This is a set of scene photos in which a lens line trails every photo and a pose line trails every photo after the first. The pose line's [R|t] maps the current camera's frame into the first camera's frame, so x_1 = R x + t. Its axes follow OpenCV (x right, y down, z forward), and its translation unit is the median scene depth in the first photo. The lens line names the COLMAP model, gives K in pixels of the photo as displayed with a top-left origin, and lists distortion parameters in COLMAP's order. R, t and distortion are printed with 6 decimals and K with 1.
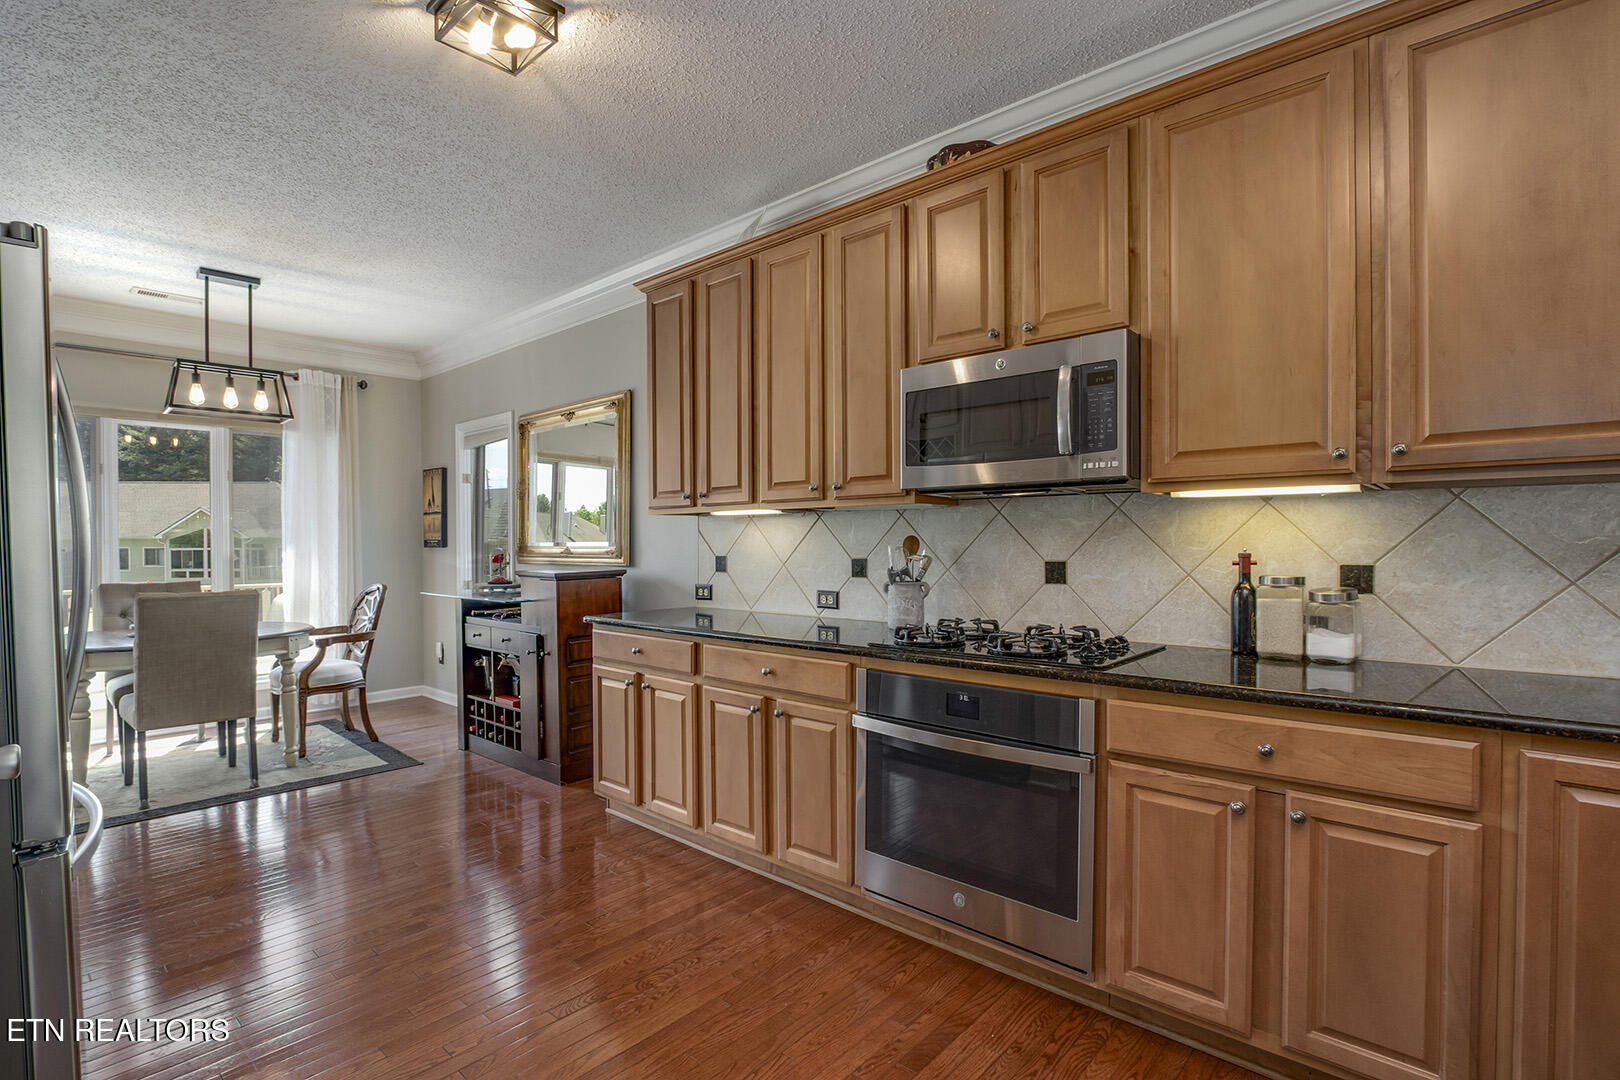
lens RADIAL K [[766.5, 0, 811.9], [0, 766.5, 552.2], [0, 0, 1]] dist [-0.025277, 0.004566]
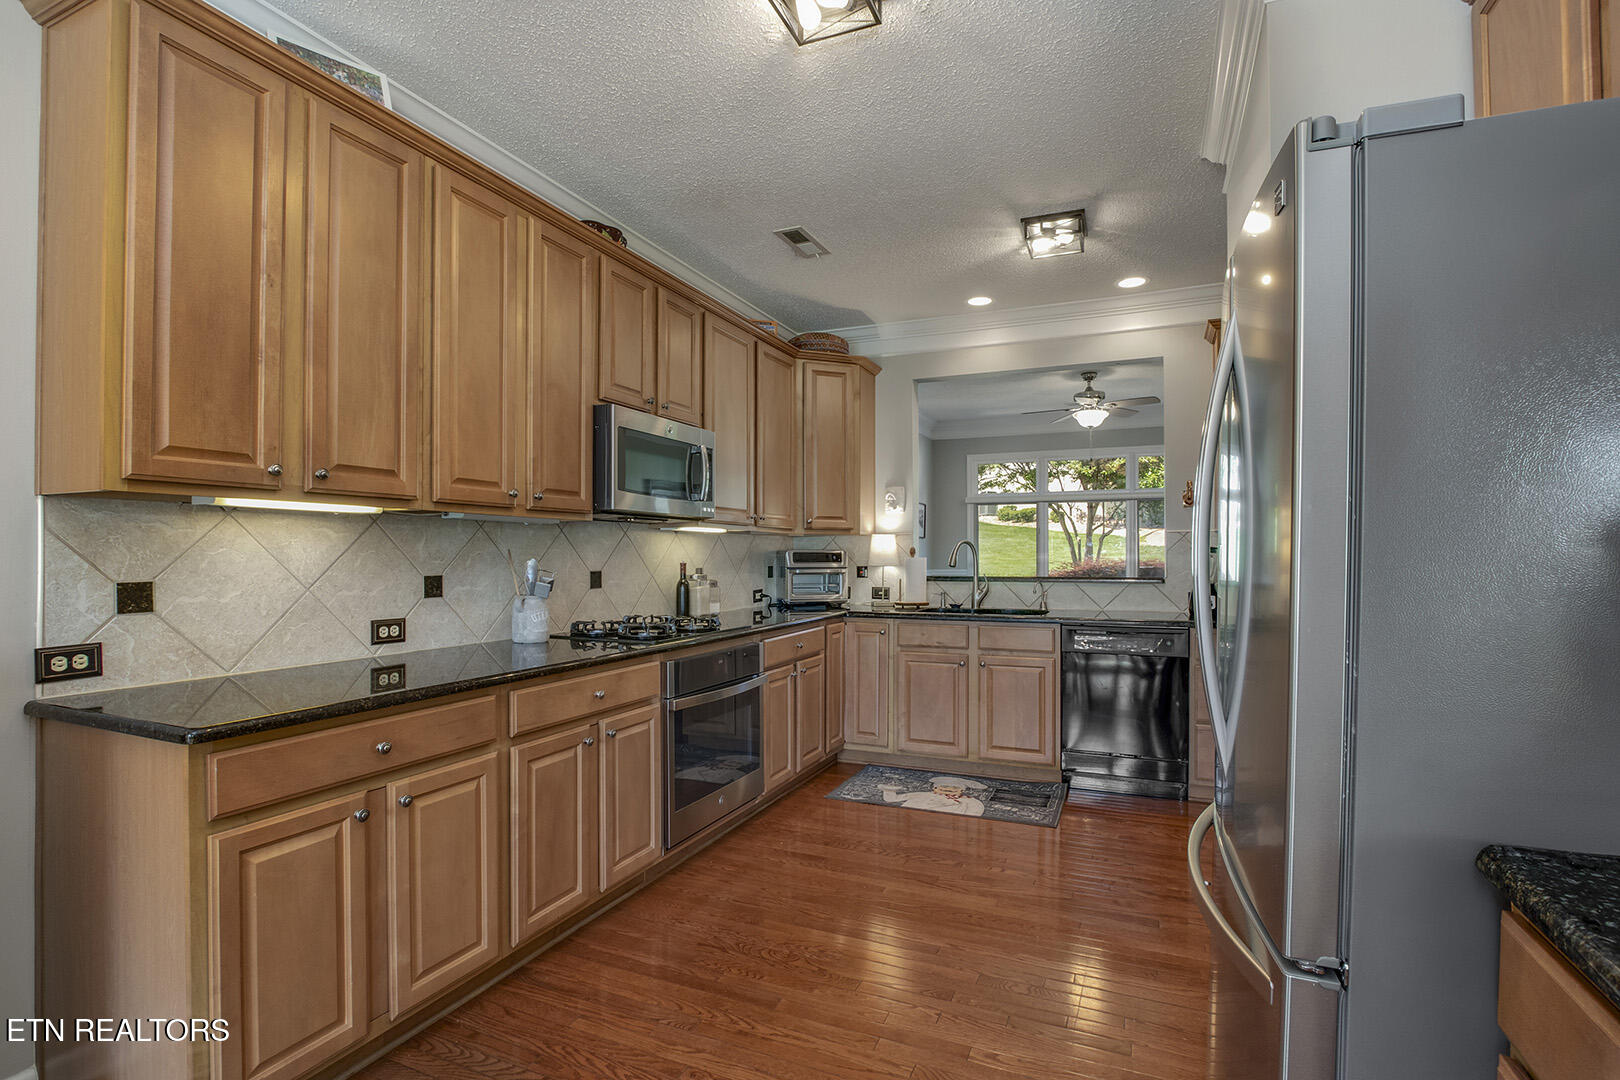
lens RADIAL K [[766.5, 0, 811.9], [0, 766.5, 552.2], [0, 0, 1]] dist [-0.025277, 0.004566]
pose [[-0.307382, 0.010121, 0.951532, -1.256033], [0.013875, 0.999885, -0.006154, -0.008557], [-0.951485, 0.011311, -0.307487, 1.275330]]
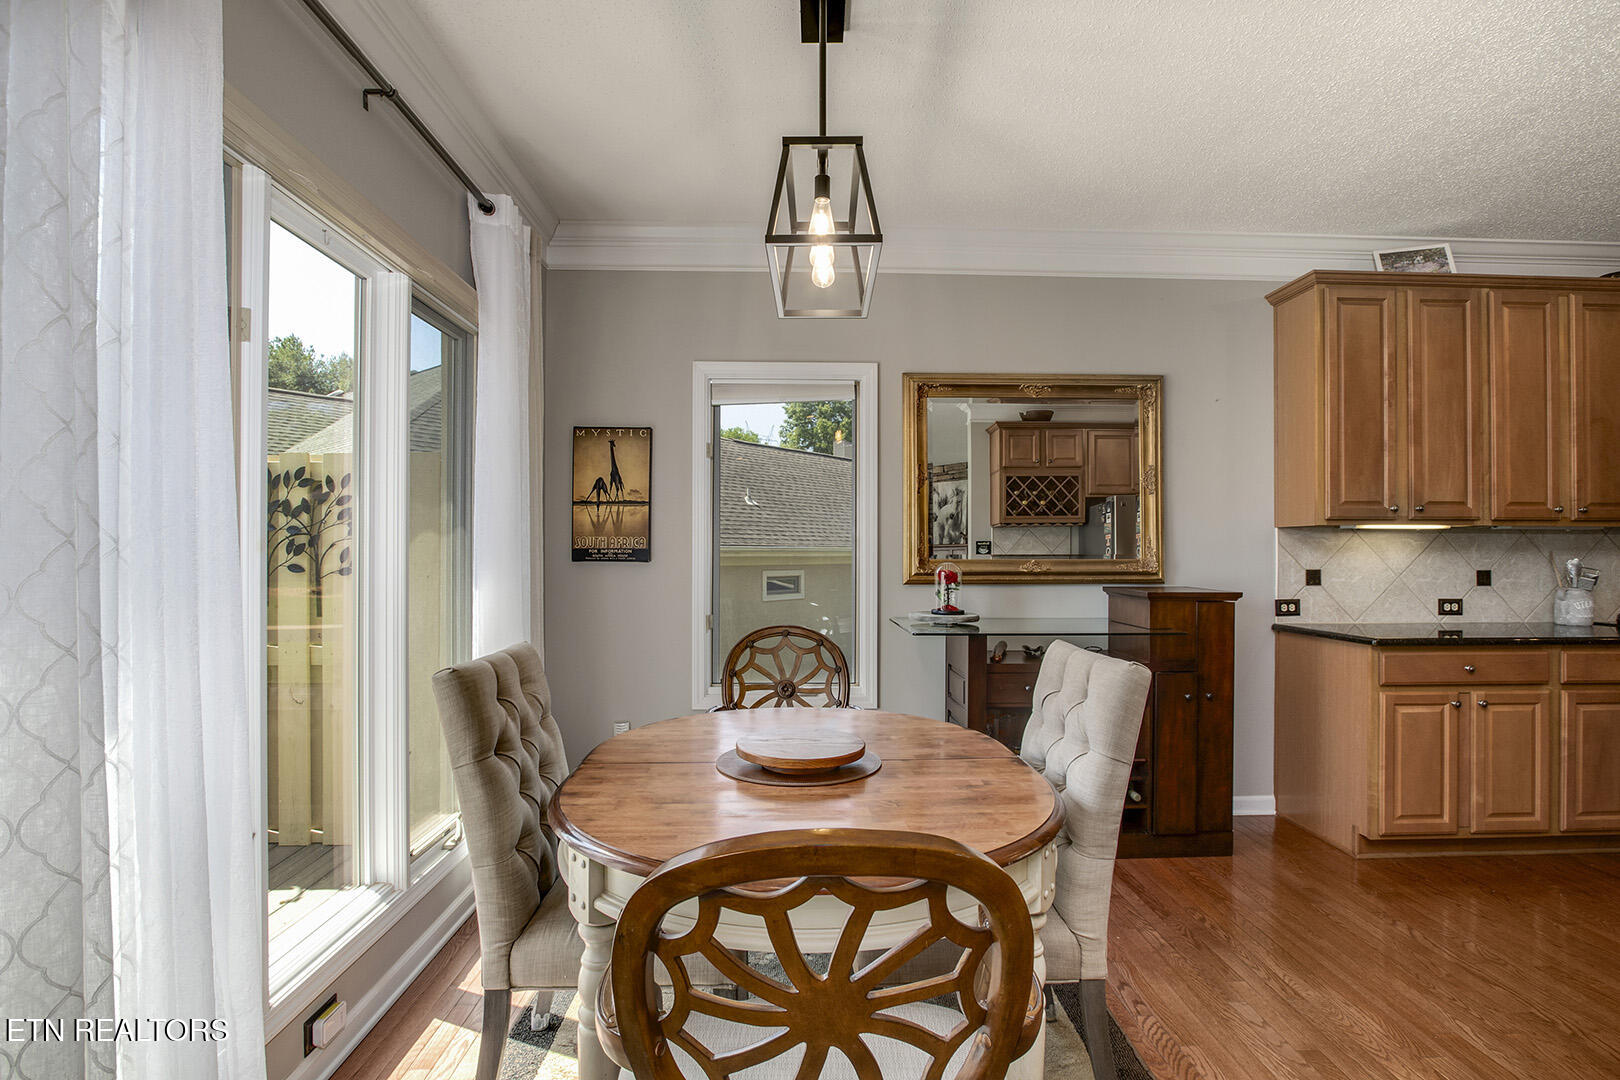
lens RADIAL K [[766.5, 0, 811.9], [0, 766.5, 552.2], [0, 0, 1]] dist [-0.025277, 0.004566]
pose [[0.725356, 0.006811, 0.688340, -2.166991], [0.004517, 0.999882, -0.014653, -0.009204], [-0.688359, 0.013738, 0.725240, 1.289334]]
